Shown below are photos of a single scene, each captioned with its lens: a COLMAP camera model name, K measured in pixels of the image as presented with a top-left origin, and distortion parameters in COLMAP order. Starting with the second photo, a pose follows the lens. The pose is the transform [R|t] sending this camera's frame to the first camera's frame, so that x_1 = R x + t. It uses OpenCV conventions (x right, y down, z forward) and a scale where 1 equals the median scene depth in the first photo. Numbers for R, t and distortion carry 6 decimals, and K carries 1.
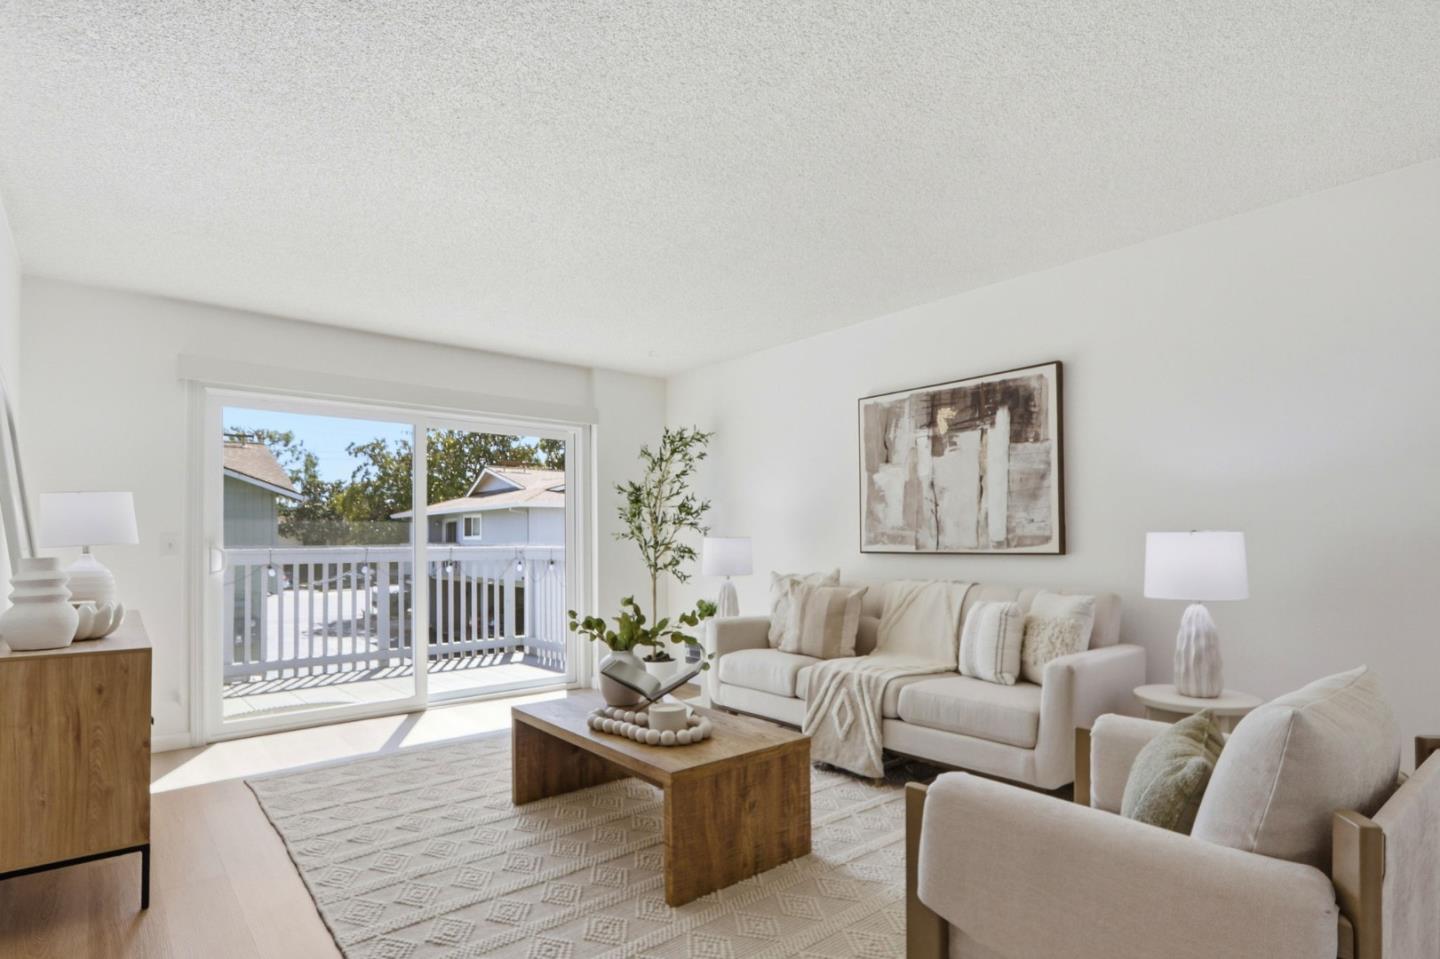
lens RADIAL K [[728.9, 0, 739.5], [0, 728.9, 532.3], [0, 0, 1]] dist [-0.012960, 0.000143]
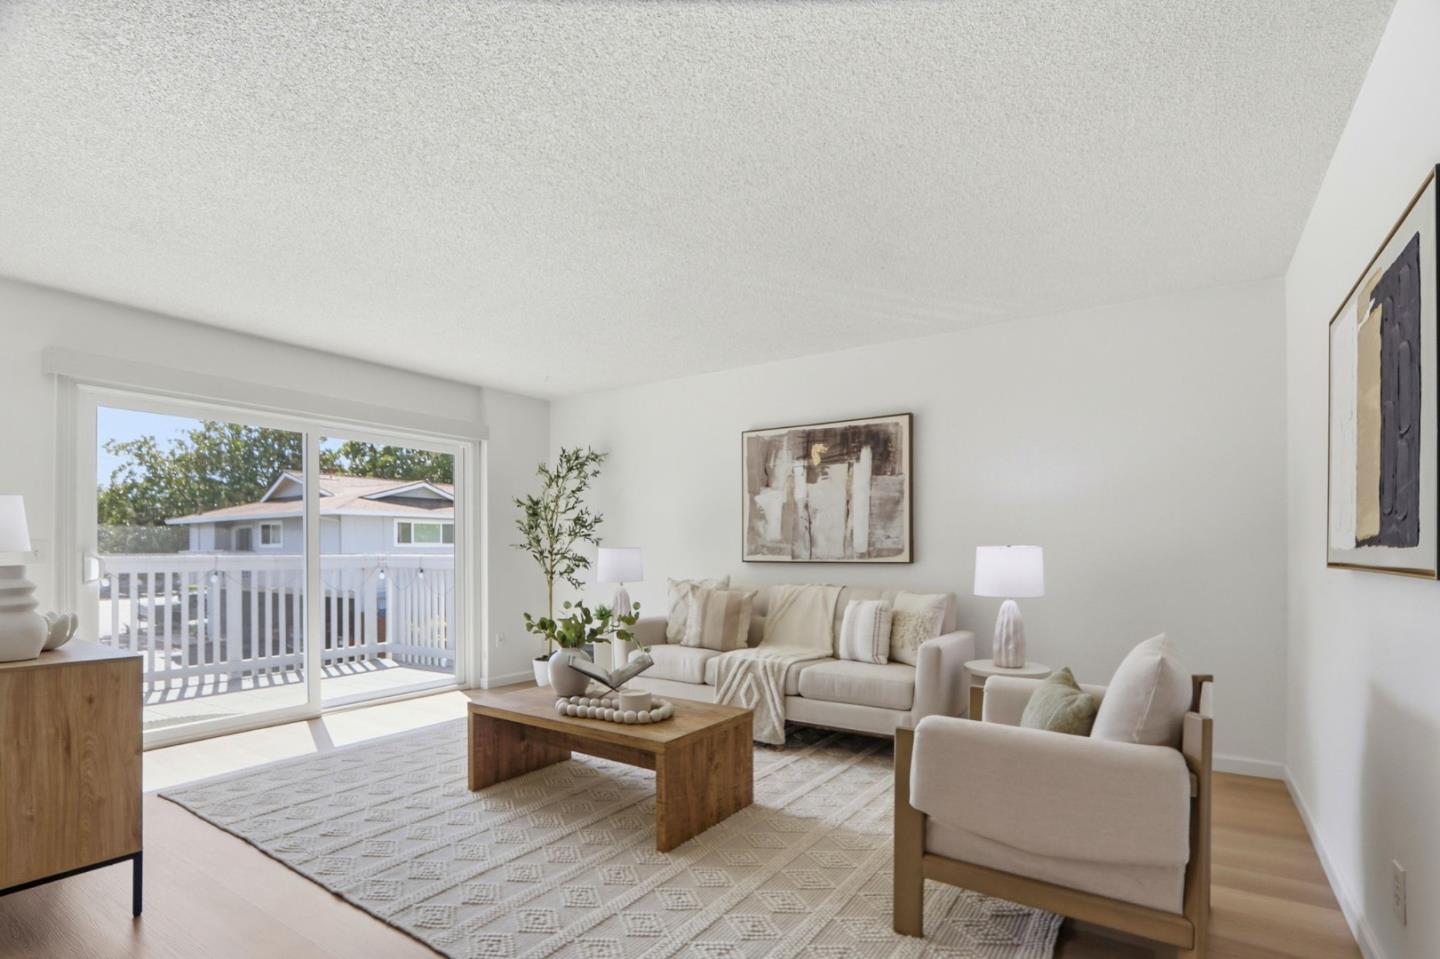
lens RADIAL K [[676.1, 0, 728.5], [0, 676.1, 553.4], [0, 0, 1]] dist [-0.013375, 0.001167]
pose [[0.963954, 0.004908, 0.266022, -0.175713], [-0.008935, 0.999863, 0.013931, -0.000941], [-0.265917, -0.015806, 0.963866, -0.065124]]
